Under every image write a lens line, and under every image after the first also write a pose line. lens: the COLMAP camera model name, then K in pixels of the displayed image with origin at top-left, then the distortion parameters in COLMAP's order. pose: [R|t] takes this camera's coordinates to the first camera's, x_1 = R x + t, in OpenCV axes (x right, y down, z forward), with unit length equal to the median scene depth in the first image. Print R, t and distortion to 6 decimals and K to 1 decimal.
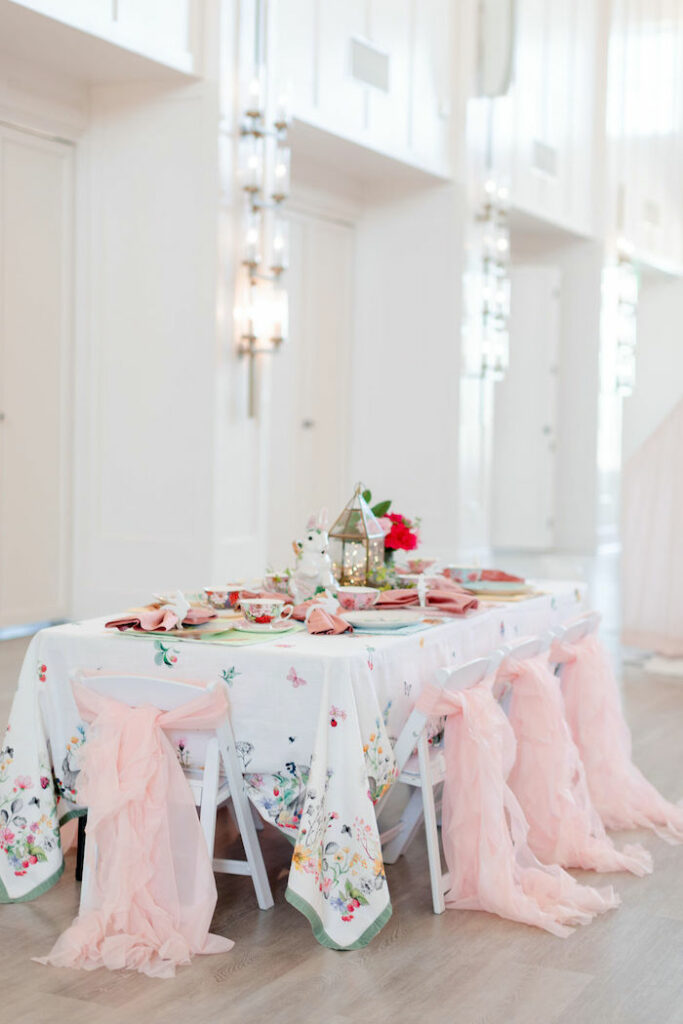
lens RADIAL K [[1533.2, 0, 341.5], [0, 1533.2, 512.0], [0, 0, 1]] dist [0.023321, 0.002310]
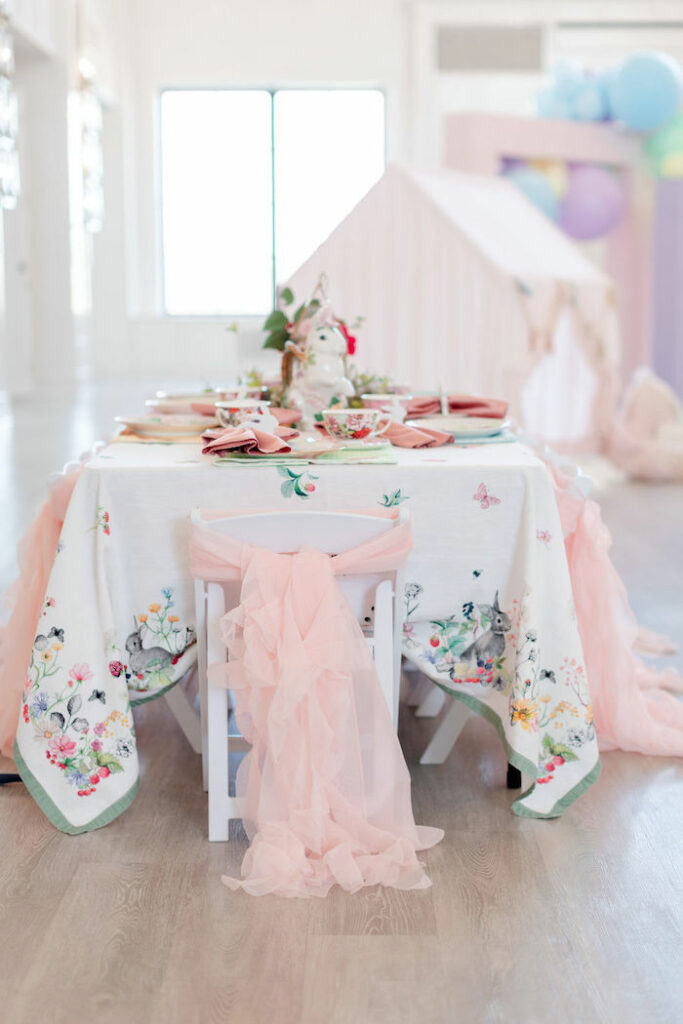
lens RADIAL K [[1533.2, 0, 341.5], [0, 1533.2, 512.0], [0, 0, 1]] dist [0.023321, 0.002310]
pose [[0.908196, -0.082895, 0.410254, -0.391824], [0.043691, 0.993612, 0.104046, 0.027607], [-0.416258, -0.076569, 0.906017, 0.283355]]
